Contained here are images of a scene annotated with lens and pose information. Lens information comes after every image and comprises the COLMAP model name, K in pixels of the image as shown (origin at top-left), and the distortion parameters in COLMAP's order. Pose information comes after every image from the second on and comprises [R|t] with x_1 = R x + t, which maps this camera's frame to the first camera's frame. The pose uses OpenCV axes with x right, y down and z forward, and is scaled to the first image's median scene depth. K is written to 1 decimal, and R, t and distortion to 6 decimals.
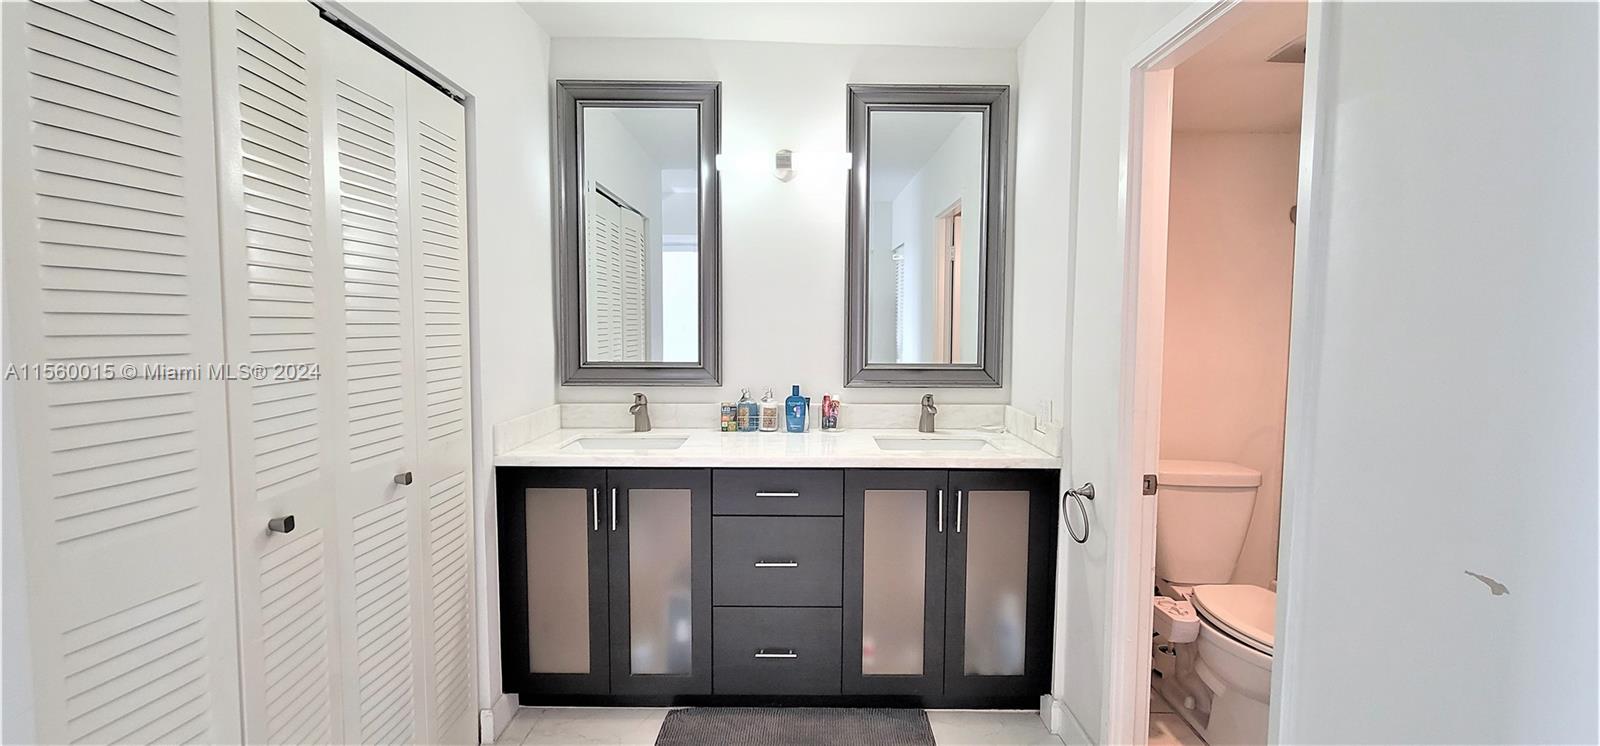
lens RADIAL K [[655.1, 0, 808.6], [0, 655.1, 368.2], [0, 0, 1]] dist [-0.001905, 0.001879]
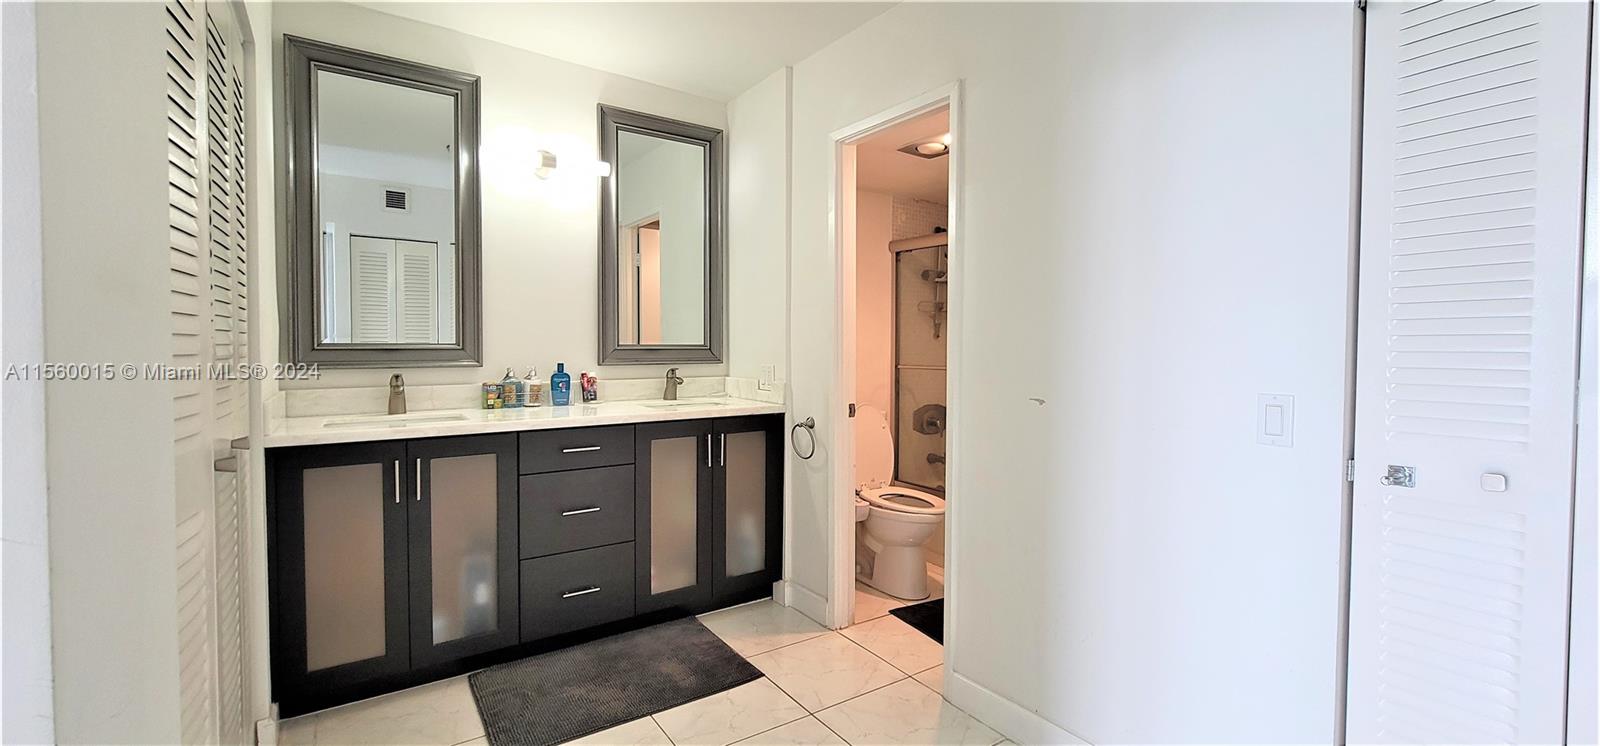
lens RADIAL K [[655.1, 0, 801.8], [0, 655.1, 366.4], [0, 0, 1]] dist [-0.001905, 0.001879]
pose [[0.822221, -0.022200, 0.568735, -0.316554], [0.040574, 0.998983, -0.019665, 0.070430], [-0.567720, 0.039245, 0.822286, -0.144149]]
